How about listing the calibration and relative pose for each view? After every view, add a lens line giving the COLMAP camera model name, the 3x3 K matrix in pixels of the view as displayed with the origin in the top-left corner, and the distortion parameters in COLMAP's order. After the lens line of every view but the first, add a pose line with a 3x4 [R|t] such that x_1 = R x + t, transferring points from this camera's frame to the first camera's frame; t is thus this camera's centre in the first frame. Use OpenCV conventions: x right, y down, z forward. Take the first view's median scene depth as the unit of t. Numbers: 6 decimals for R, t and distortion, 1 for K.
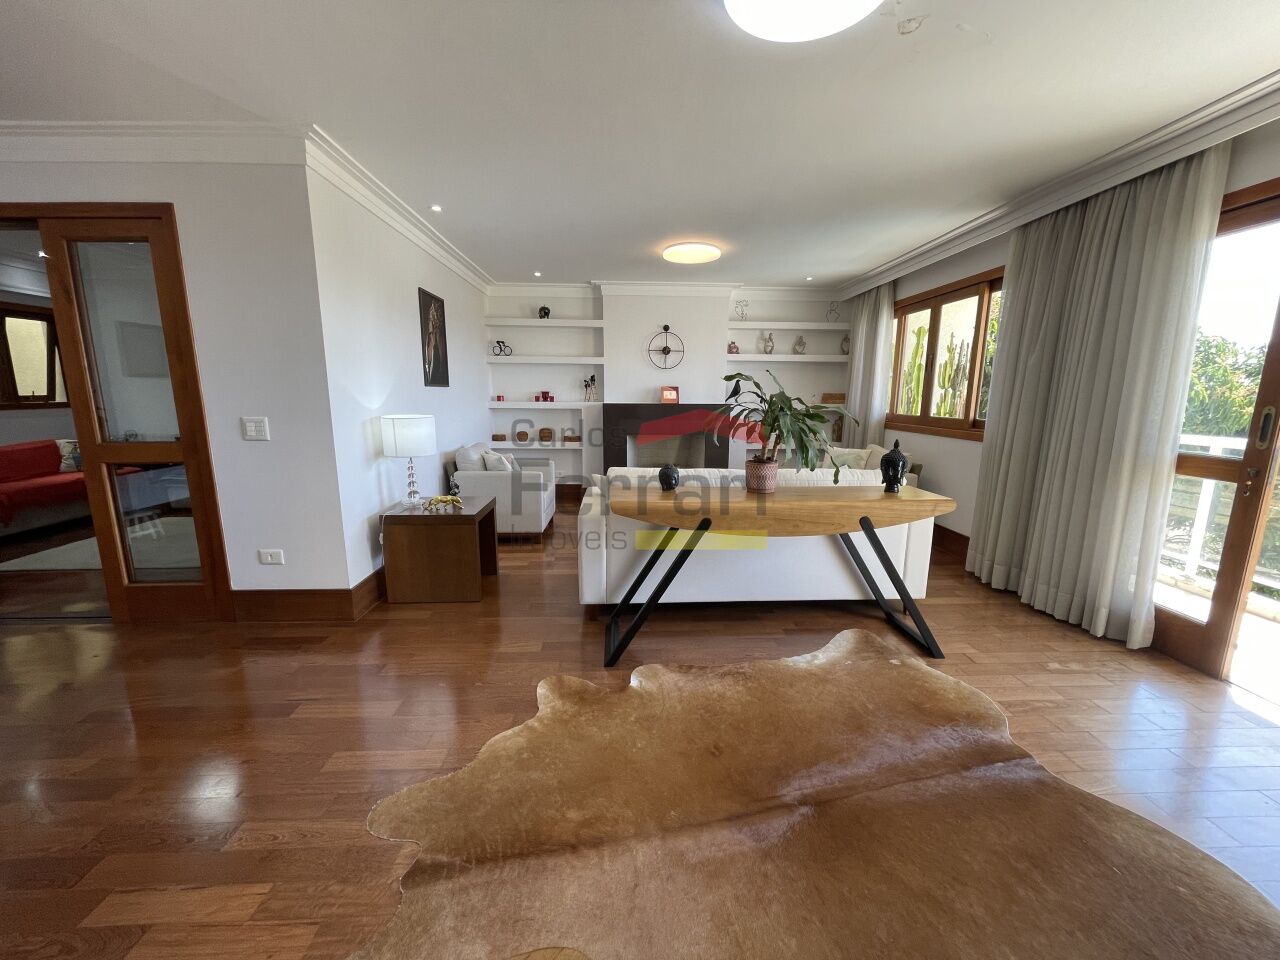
lens RADIAL K [[519.6, 0, 645.7], [0, 519.6, 489.8], [0, 0, 1]] dist [0.008685, -0.002962]
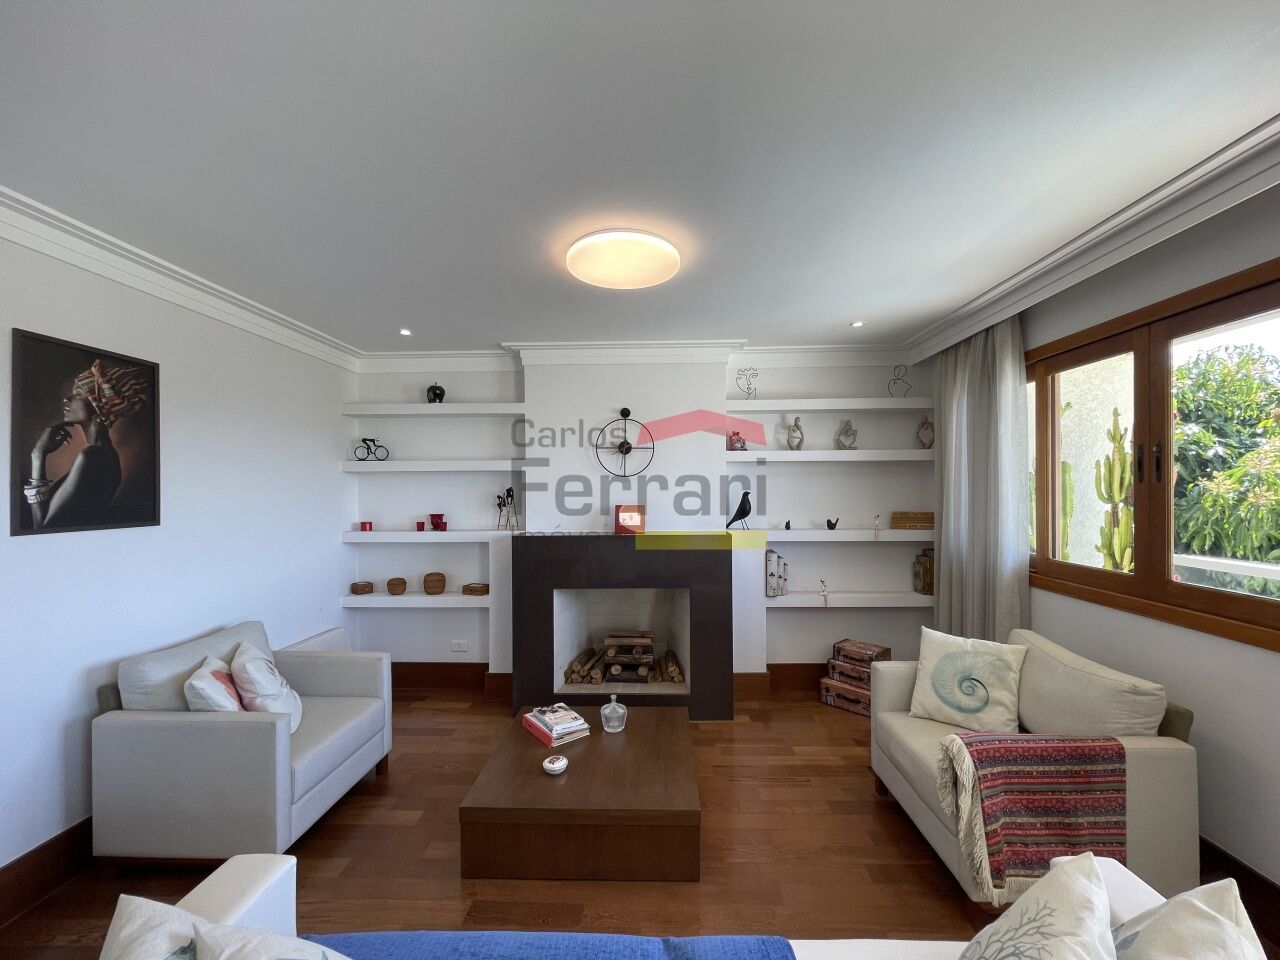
lens RADIAL K [[519.6, 0, 644.1], [0, 519.6, 490.1], [0, 0, 1]] dist [0.008685, -0.002962]
pose [[0.996997, -0.013452, -0.076267, 0.124826], [-0.000514, 0.983627, -0.180214, -0.124335], [0.077443, 0.179712, 0.980666, 0.470845]]
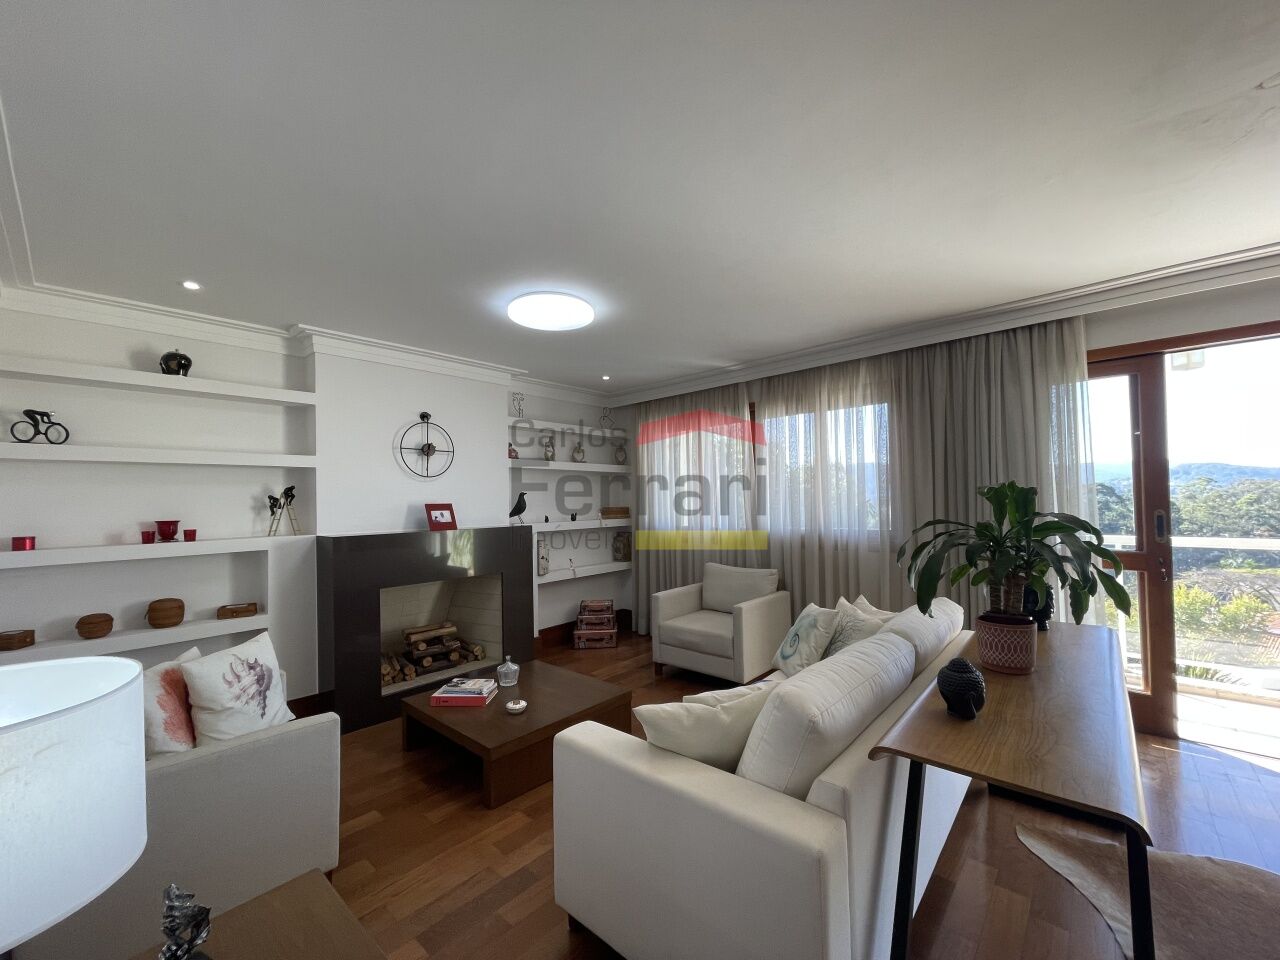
lens RADIAL K [[519.6, 0, 649.5], [0, 519.6, 489.0], [0, 0, 1]] dist [0.008685, -0.002962]
pose [[0.701960, -0.005798, 0.712193, -0.266843], [0.155104, 0.977211, -0.144921, -0.095500], [-0.695123, 0.212192, 0.686862, 0.427048]]
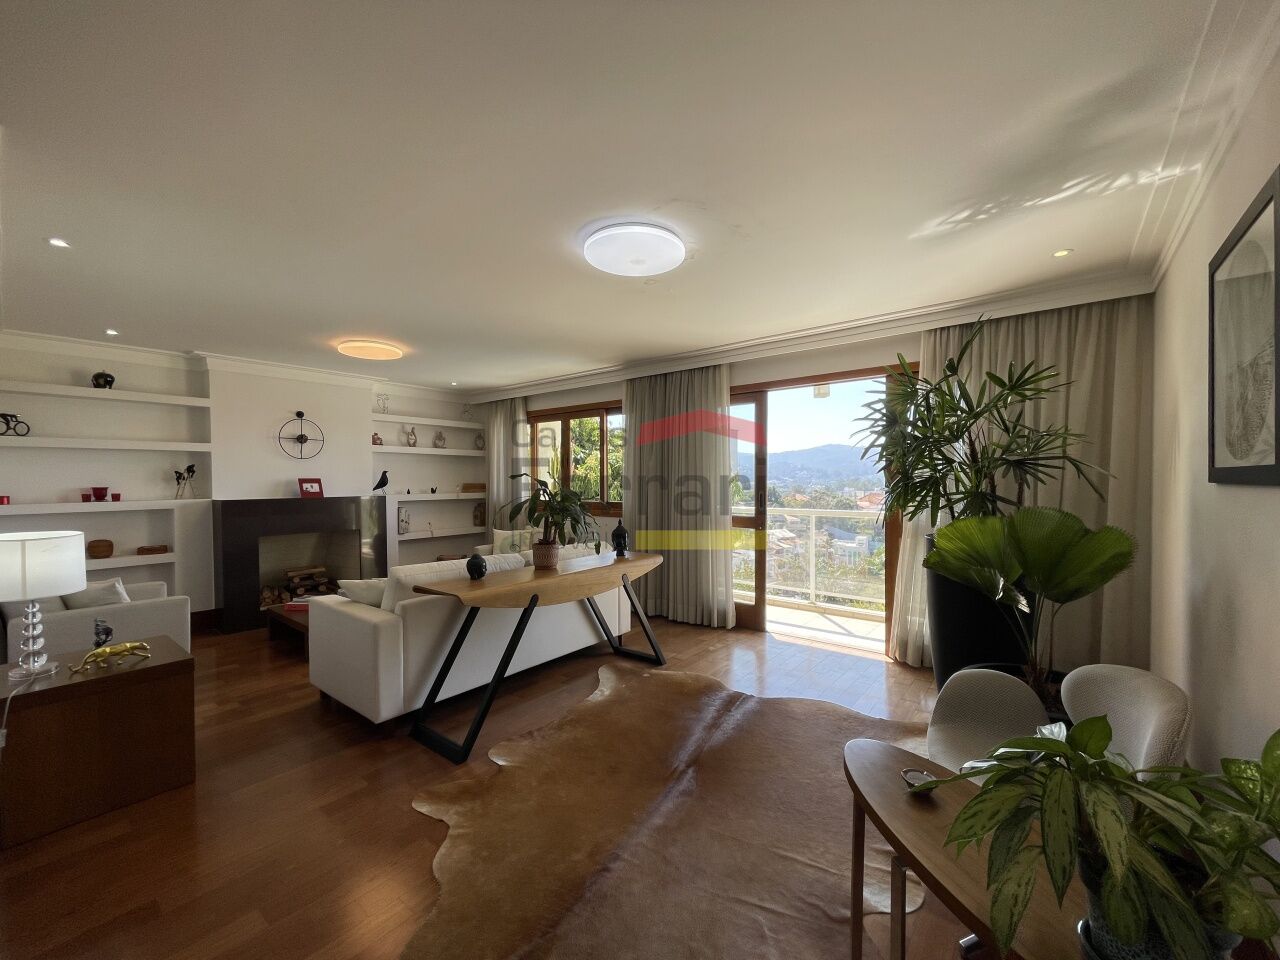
lens RADIAL K [[519.6, 0, 646.5], [0, 519.6, 488.3], [0, 0, 1]] dist [0.008685, -0.002962]
pose [[0.663230, -0.024782, 0.748006, -0.276406], [0.144983, 0.984773, -0.095925, -0.015966], [-0.734239, 0.172069, 0.656724, -0.006088]]
